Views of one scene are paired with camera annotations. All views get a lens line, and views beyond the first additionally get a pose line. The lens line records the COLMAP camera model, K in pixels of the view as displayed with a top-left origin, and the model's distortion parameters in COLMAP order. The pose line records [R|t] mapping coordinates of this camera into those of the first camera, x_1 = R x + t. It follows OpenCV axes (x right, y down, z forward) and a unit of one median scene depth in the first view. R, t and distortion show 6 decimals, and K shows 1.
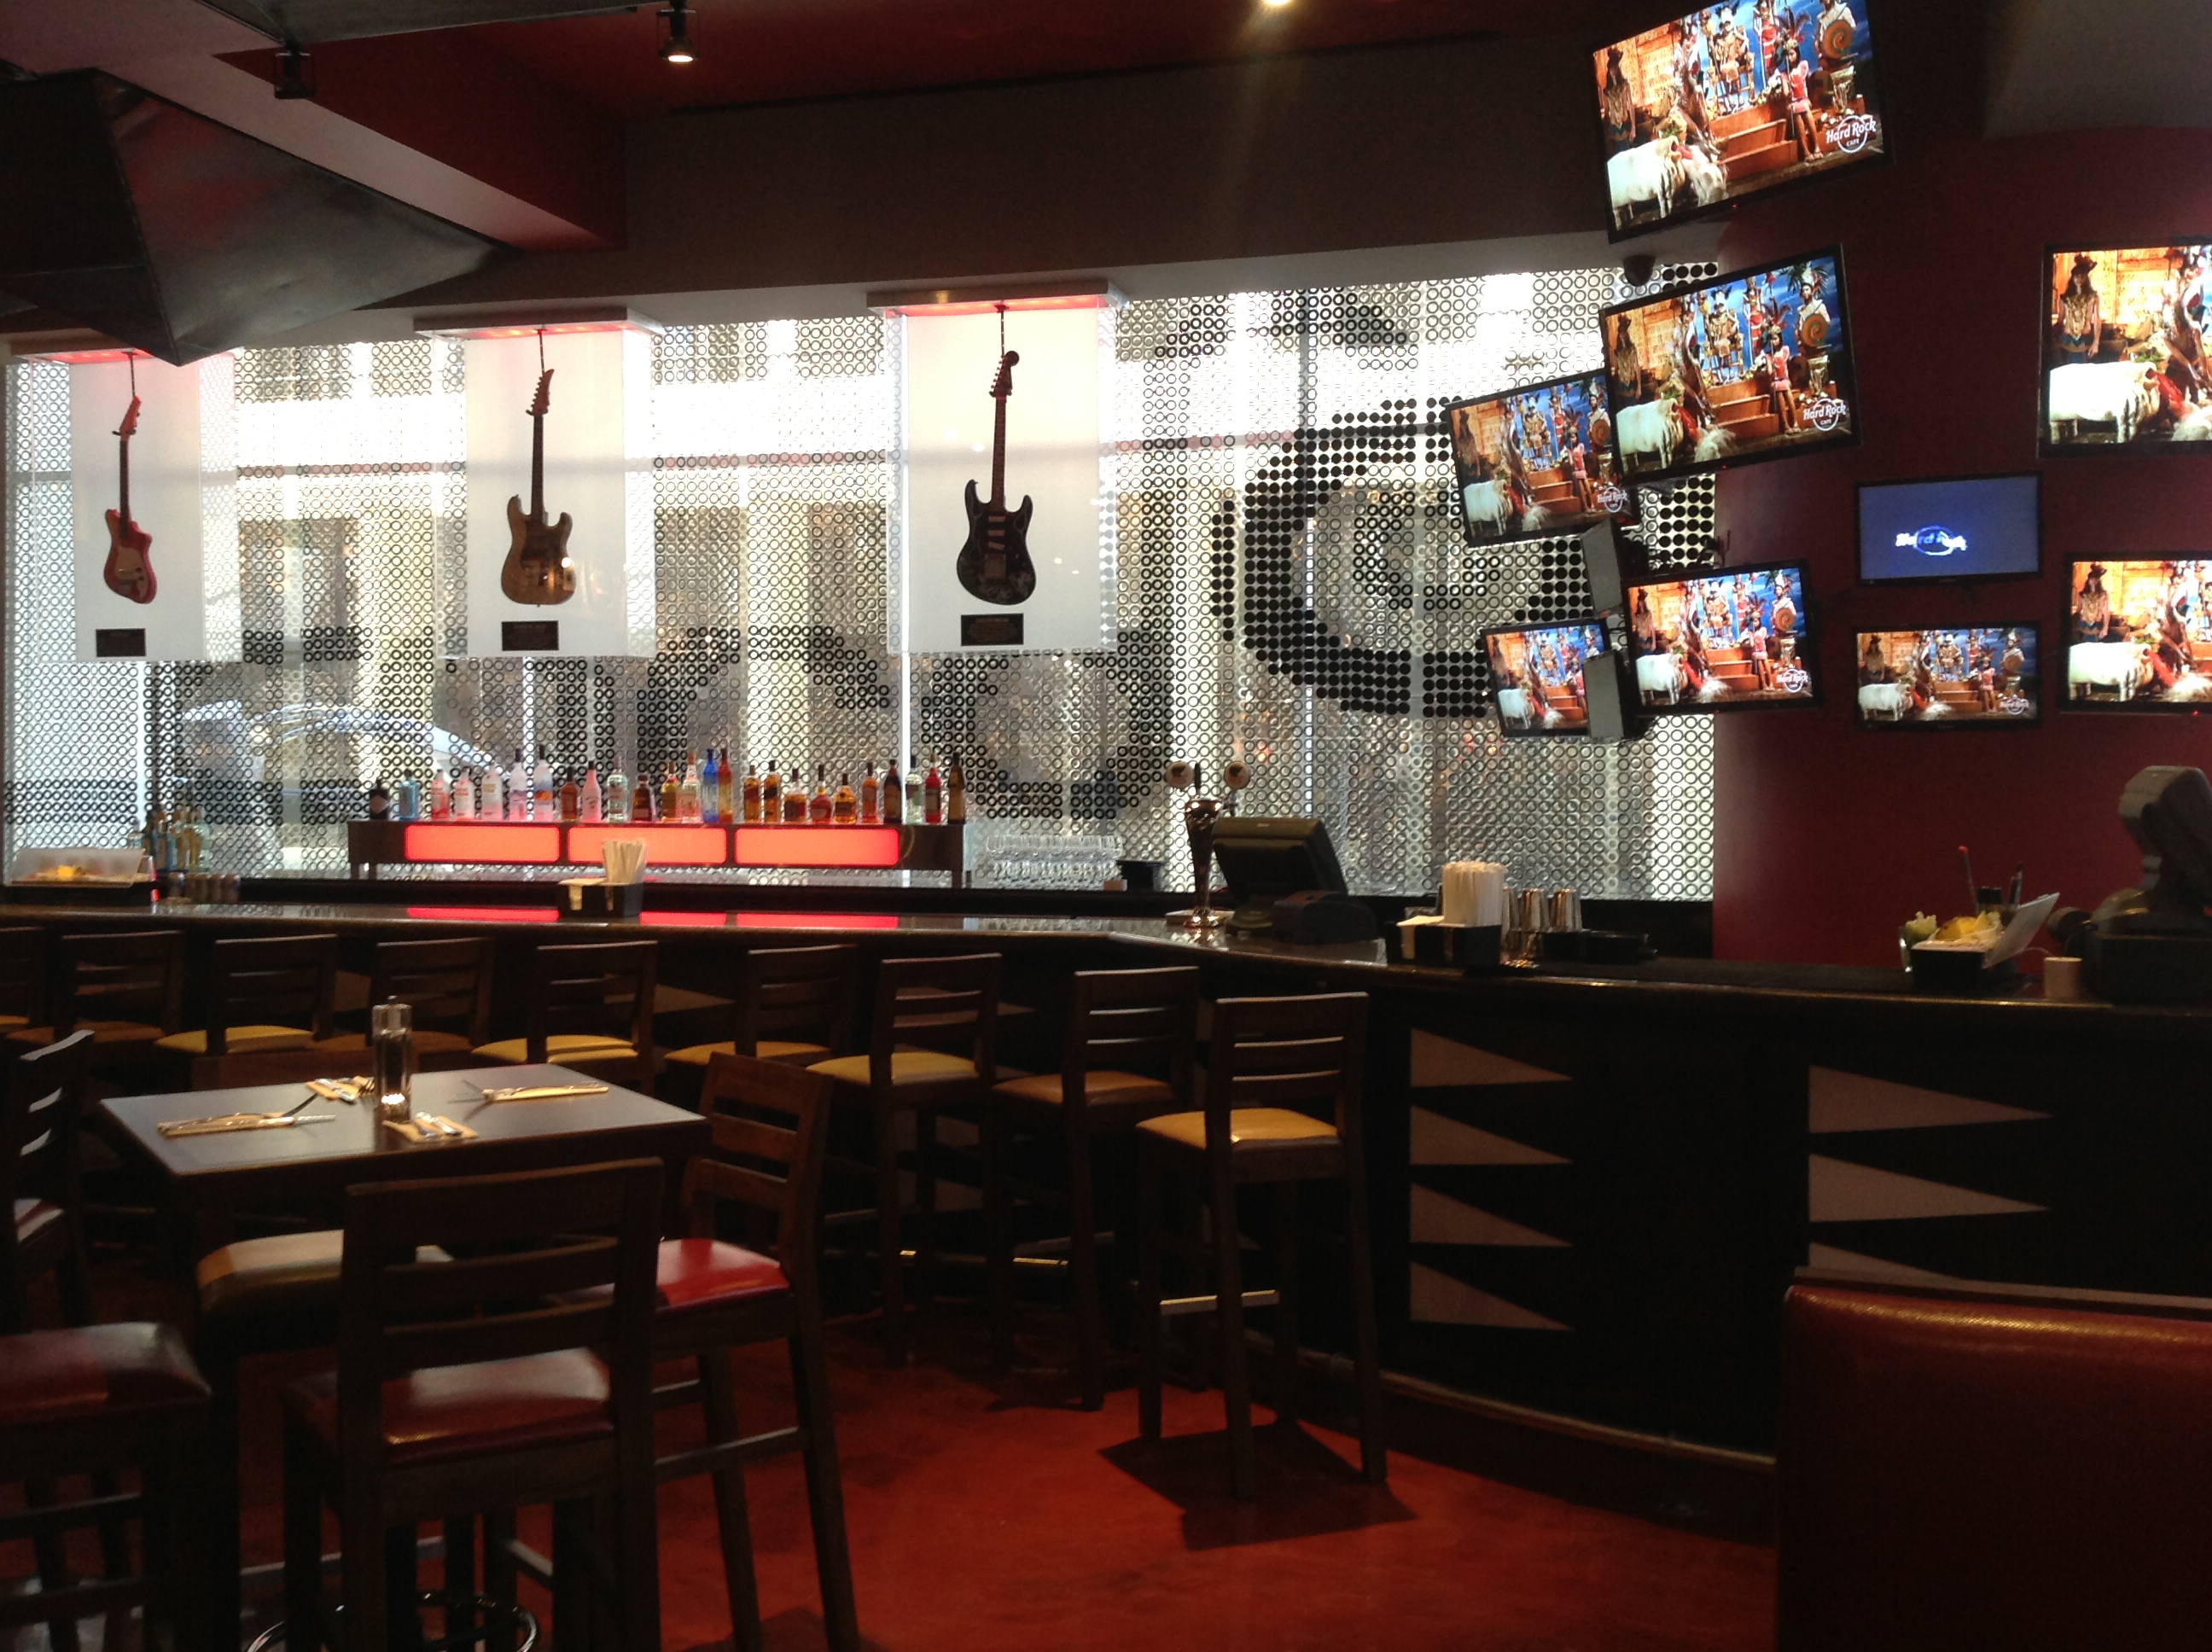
lens RADIAL K [[2081.6, 0, 1083.4], [0, 2081.6, 807.6], [0, 0, 1]] dist [0.224213, -0.546691]
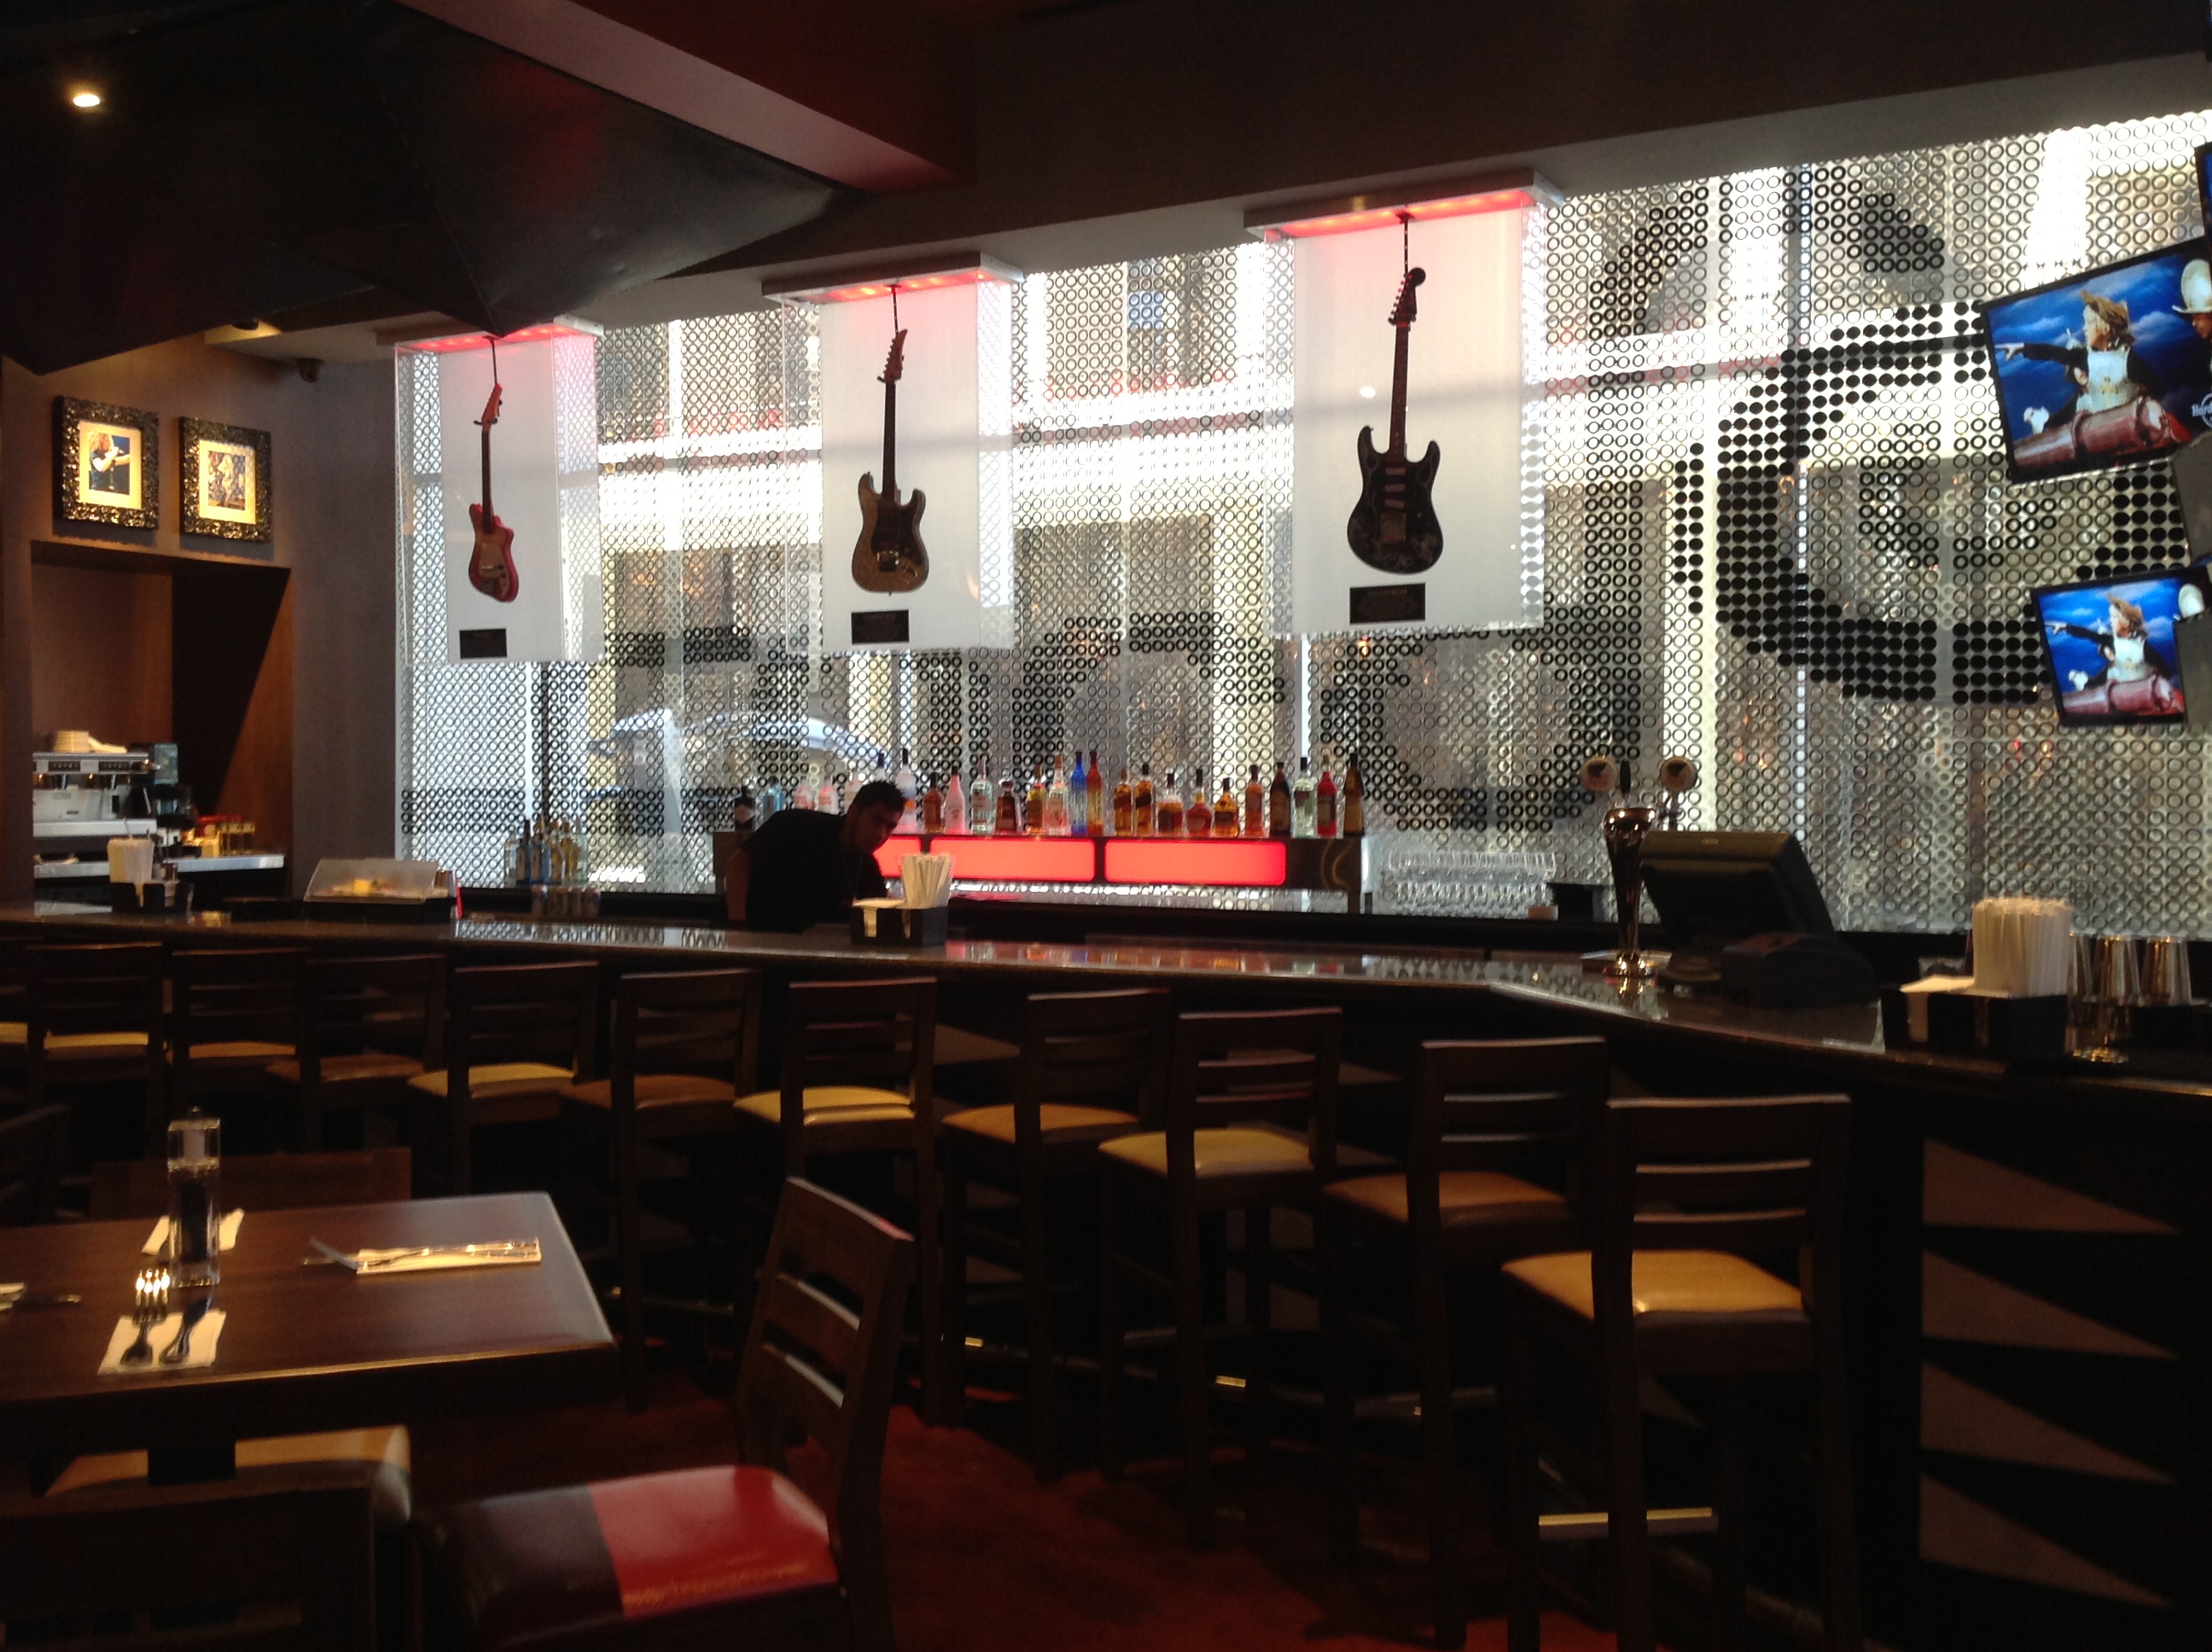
lens RADIAL K [[2081.6, 0, 1083.4], [0, 2081.6, 807.6], [0, 0, 1]] dist [0.224213, -0.546691]
pose [[0.973444, 0.000209, -0.228927, 0.026495], [-0.001459, 0.999985, -0.005291, 0.000603], [0.228922, 0.005485, 0.973429, 0.143172]]
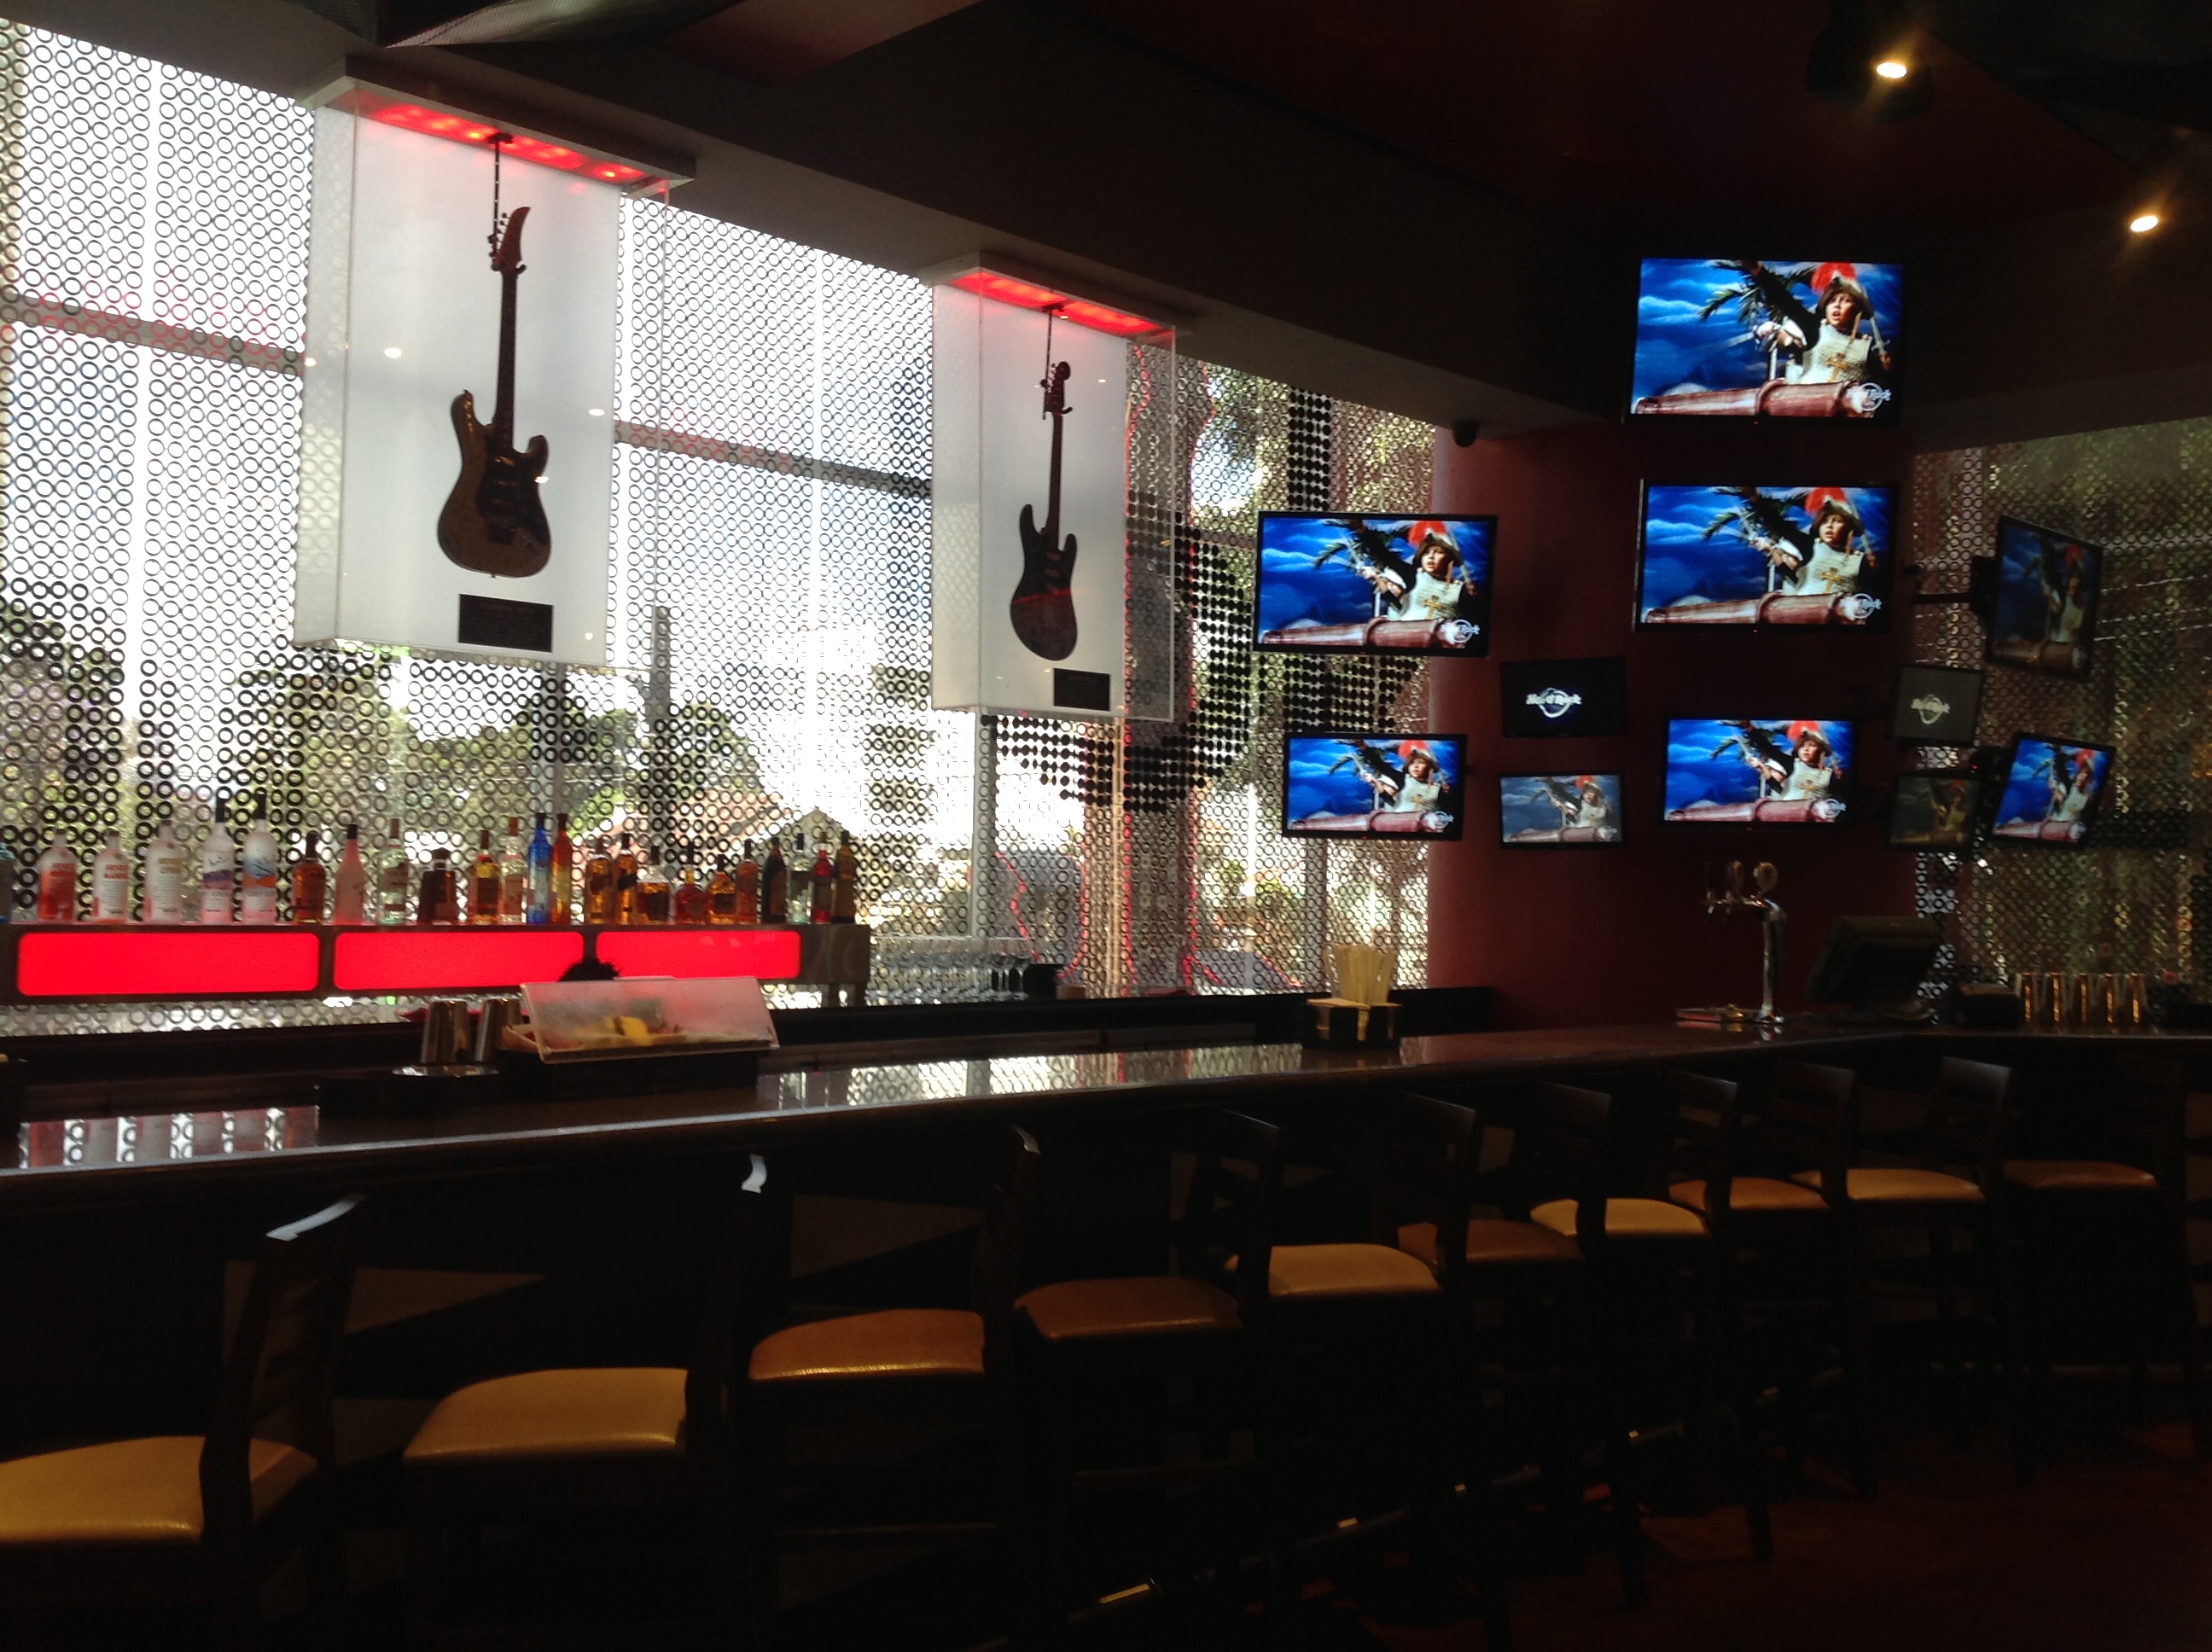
lens RADIAL K [[2081.6, 0, 1083.4], [0, 2081.6, 807.6], [0, 0, 1]] dist [0.224213, -0.546691]
pose [[0.508106, 0.043525, 0.860194, -0.680793], [-0.003365, 0.998815, -0.048552, 0.002552], [-0.861288, 0.021775, 0.507650, 0.518451]]
